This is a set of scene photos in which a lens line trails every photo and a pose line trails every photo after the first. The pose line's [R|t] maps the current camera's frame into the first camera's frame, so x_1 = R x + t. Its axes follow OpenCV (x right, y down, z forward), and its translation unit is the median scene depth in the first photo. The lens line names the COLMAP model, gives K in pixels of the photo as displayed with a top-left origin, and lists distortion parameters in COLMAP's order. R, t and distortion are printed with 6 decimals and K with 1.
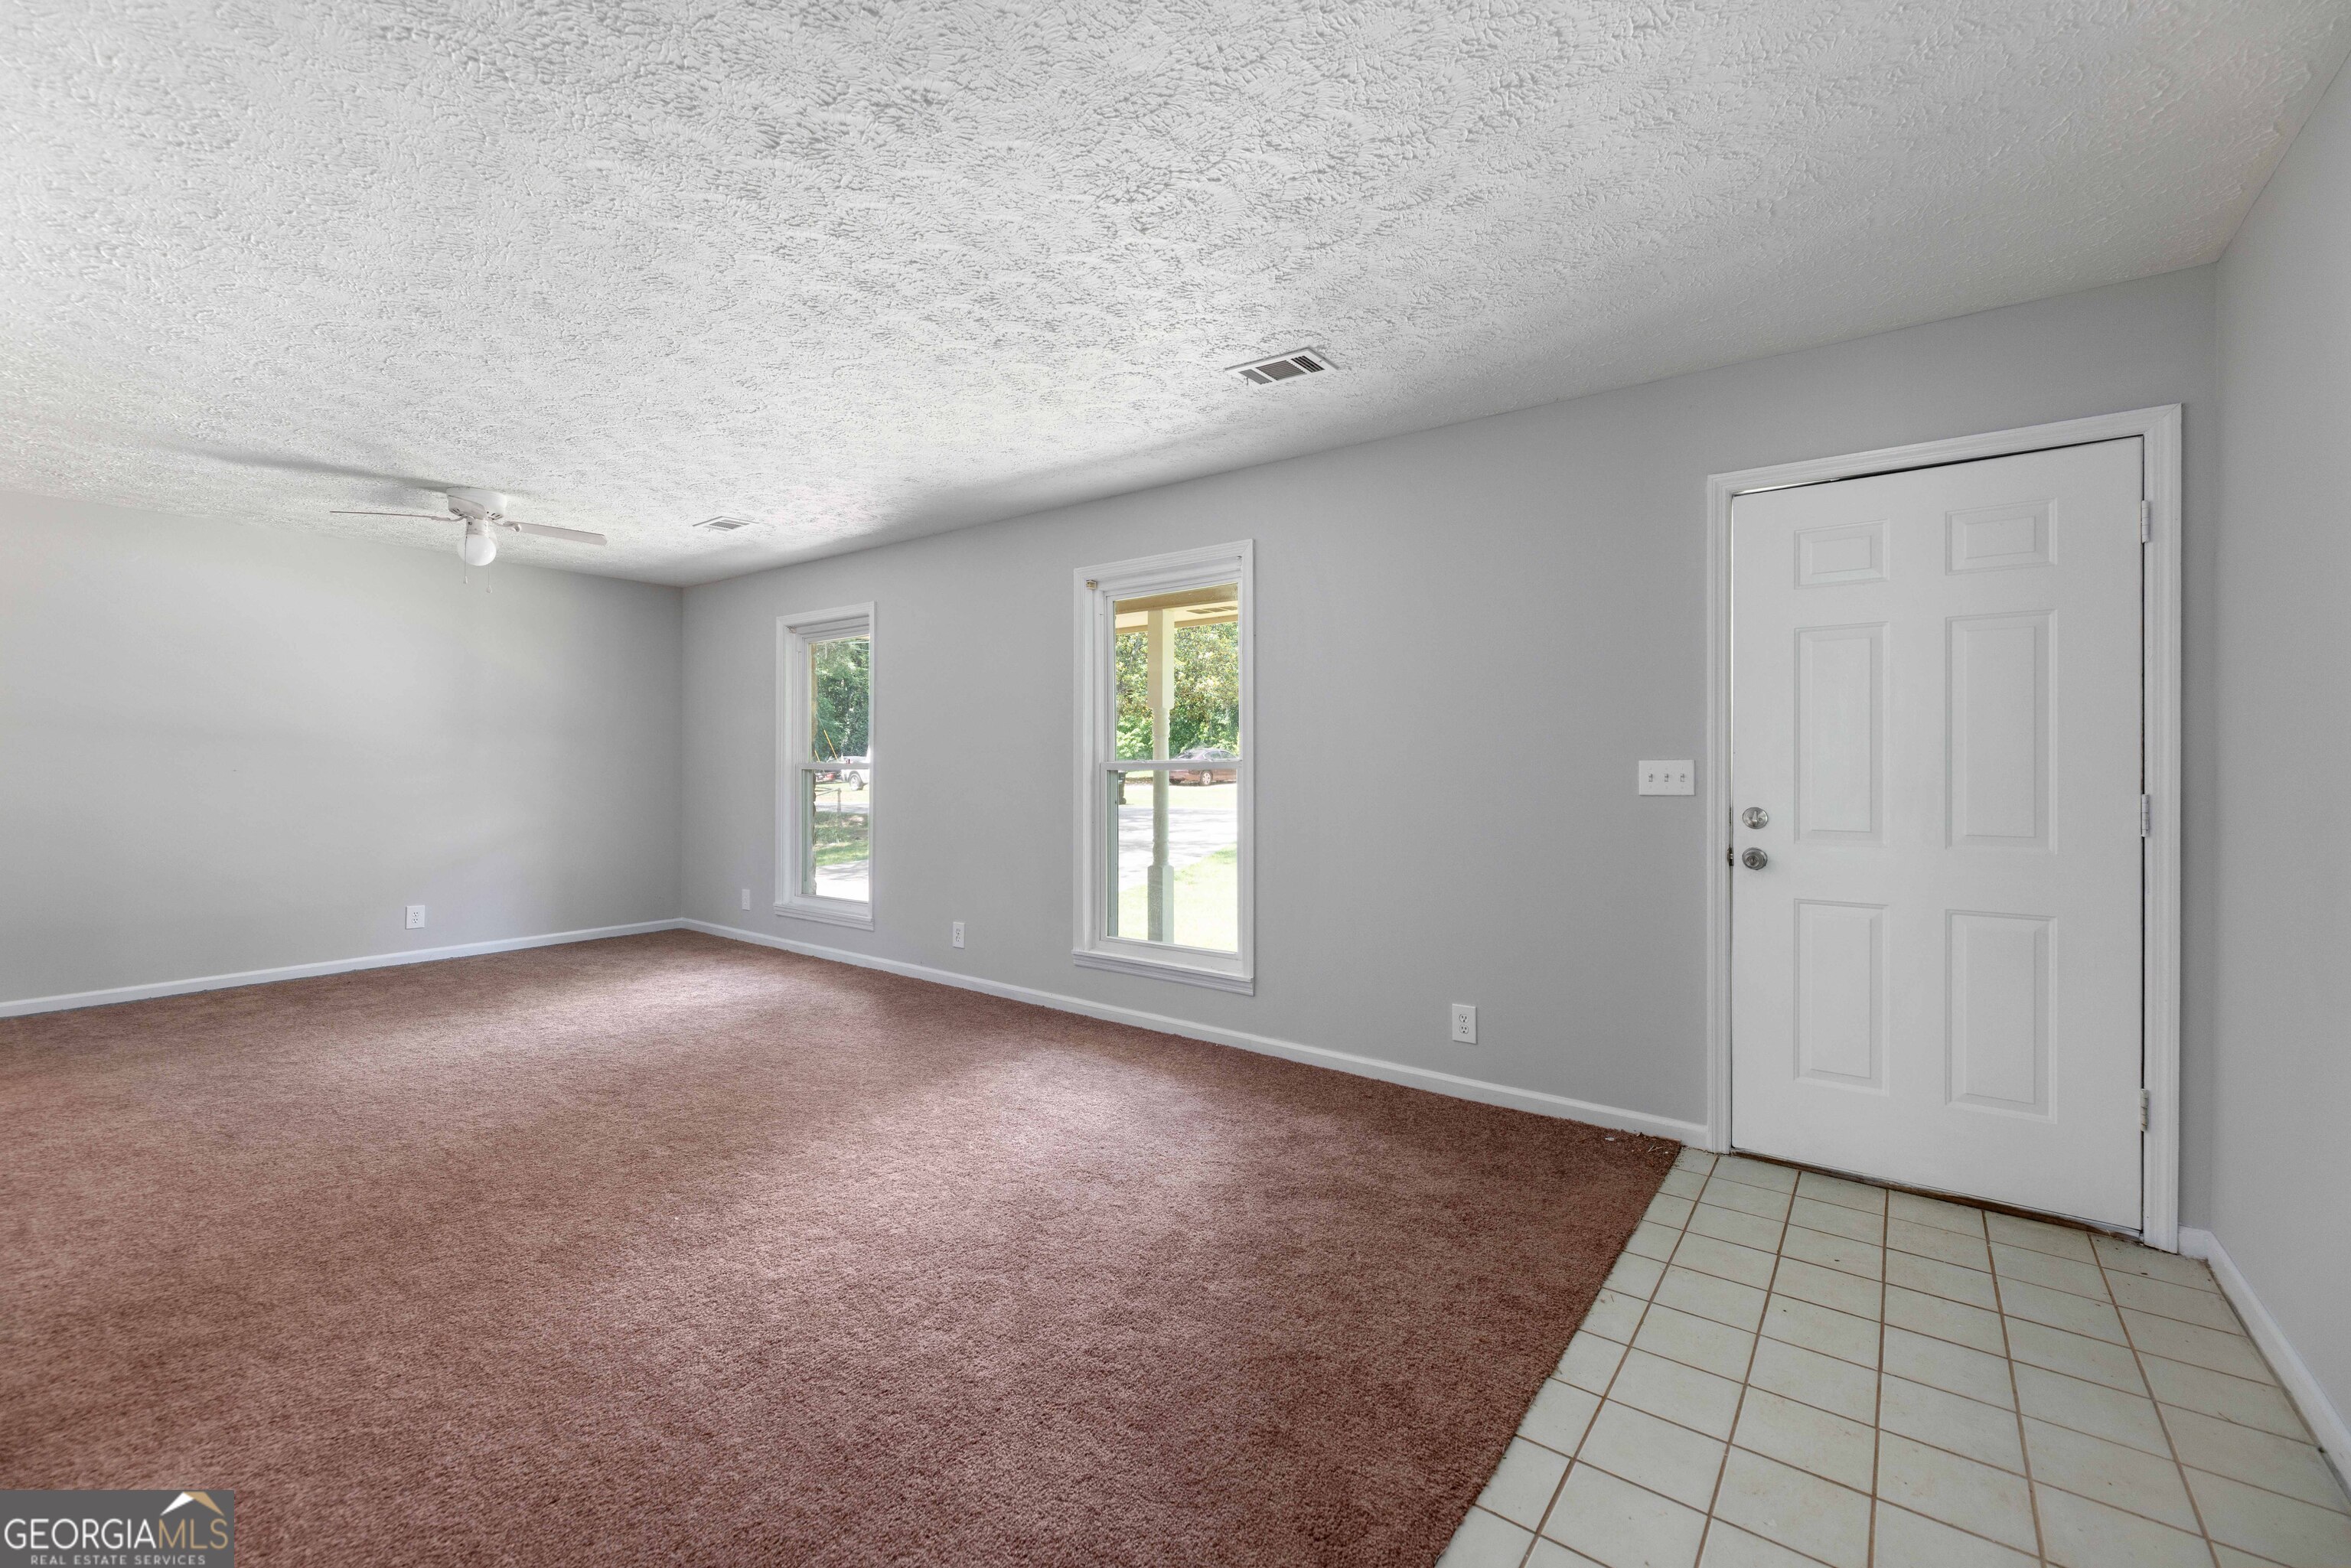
lens RADIAL K [[993.5, 0, 1177.8], [0, 993.5, 779.4], [0, 0, 1]] dist [-0.001717, -0.000274]
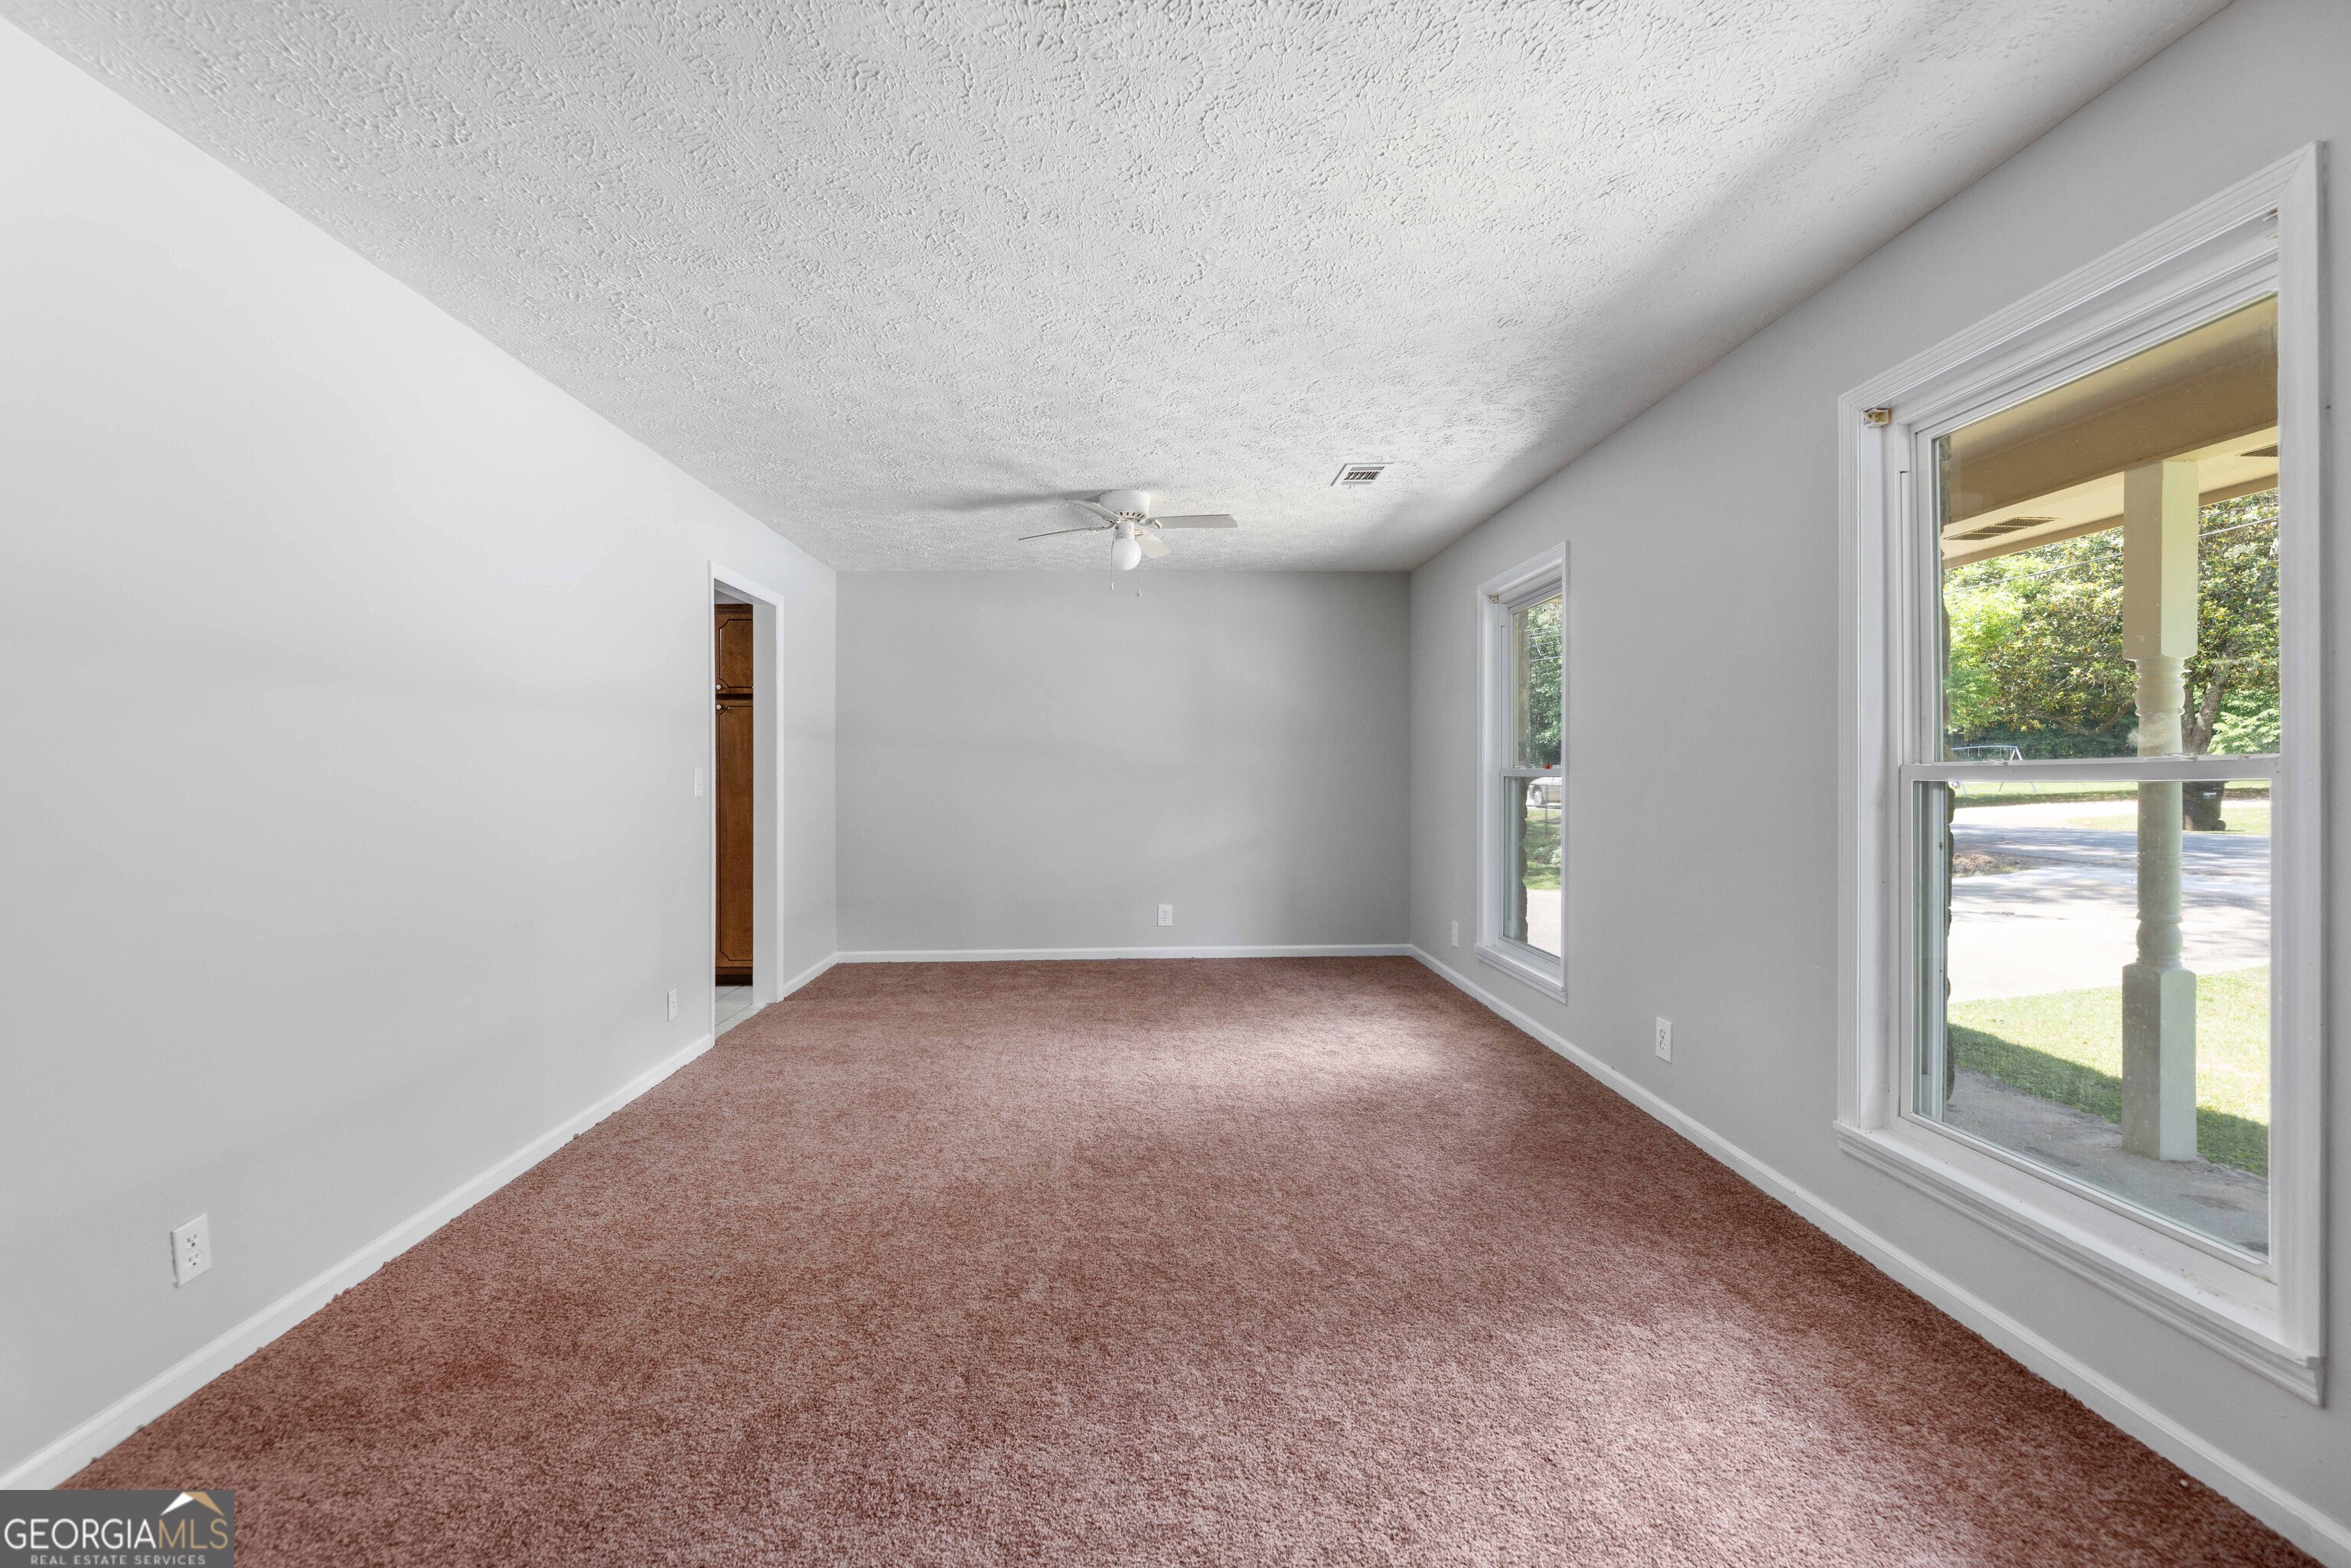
lens RADIAL K [[993.5, 0, 1177.8], [0, 993.5, 779.4], [0, 0, 1]] dist [-0.001717, -0.000274]
pose [[0.629765, 0.001679, -0.776784, 0.089487], [-0.005859, 0.999979, -0.002590, -0.006726], [0.776763, 0.006182, 0.629762, 0.430182]]
